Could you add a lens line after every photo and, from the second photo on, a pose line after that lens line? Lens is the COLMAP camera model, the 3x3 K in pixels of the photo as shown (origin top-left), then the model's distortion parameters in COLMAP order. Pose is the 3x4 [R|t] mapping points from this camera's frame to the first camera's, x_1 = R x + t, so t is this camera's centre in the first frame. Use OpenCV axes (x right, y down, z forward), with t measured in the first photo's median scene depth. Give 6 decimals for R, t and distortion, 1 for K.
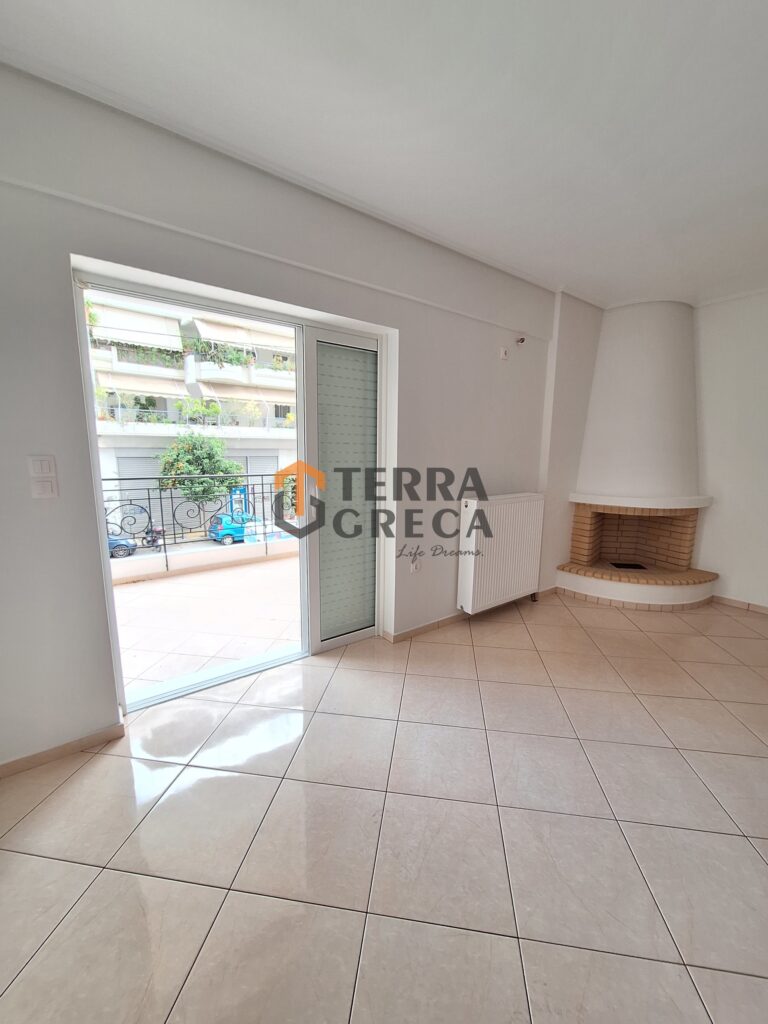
lens RADIAL K [[413.6, 0, 384.0], [0, 413.6, 512.0], [0, 0, 1]] dist [0.001803, 0.000253]
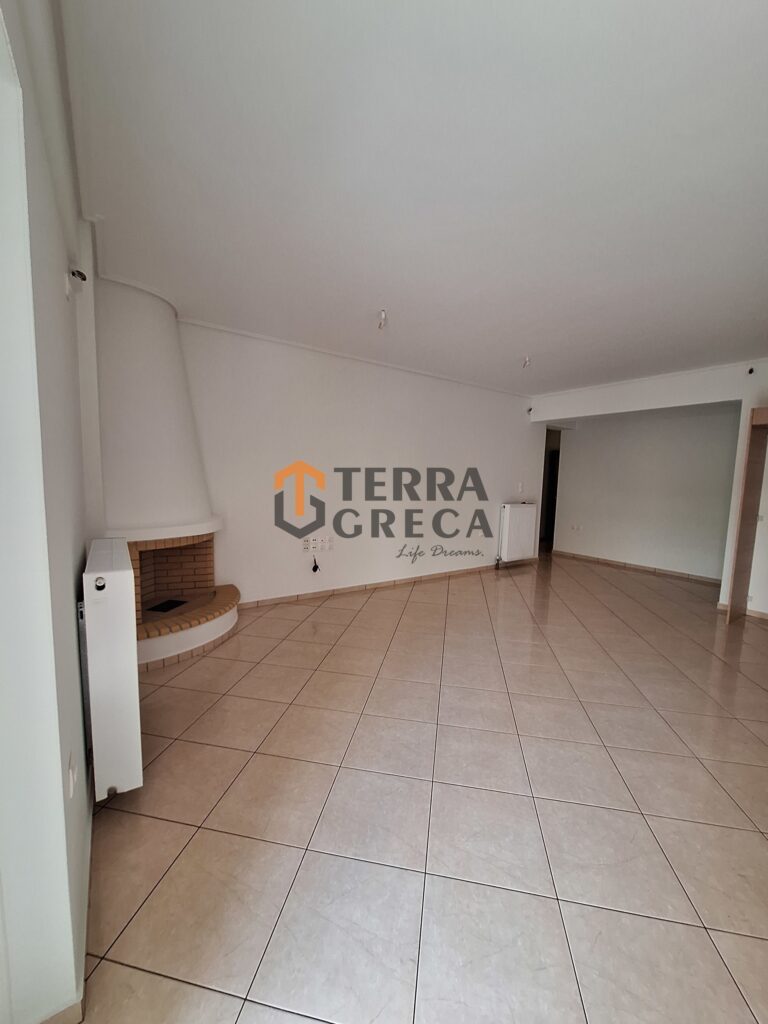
lens RADIAL K [[400.7, 0, 390.1], [0, 400.7, 517.0], [0, 0, 1]] dist [-0.000894, 0.000663]
pose [[0.030022, -0.111369, 0.993326, -0.205311], [0.123987, 0.986513, 0.106858, -0.086383], [-0.991830, 0.119952, 0.043425, 0.531619]]
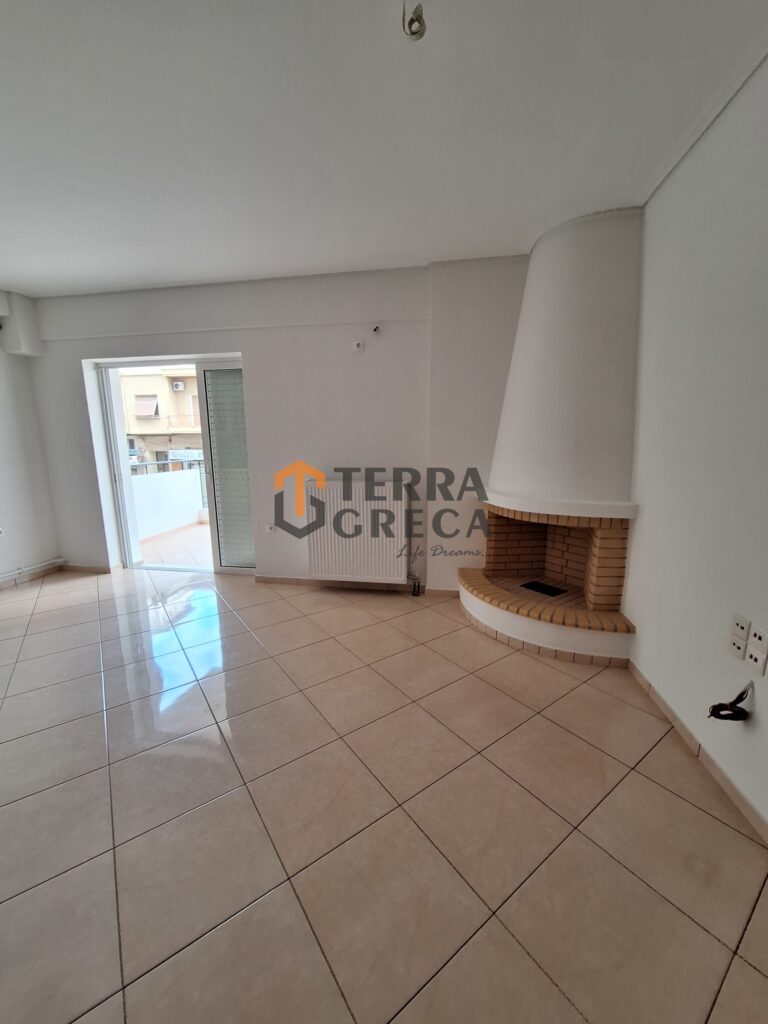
lens RADIAL K [[398.9, 0, 385.4], [0, 398.9, 516.9], [0, 0, 1]] dist [0.000756, 0.000372]
pose [[0.705708, 0.115580, -0.699012, 0.960185], [-0.102995, 0.992859, 0.060186, -0.015562], [0.700976, 0.029521, 0.712573, 0.296040]]
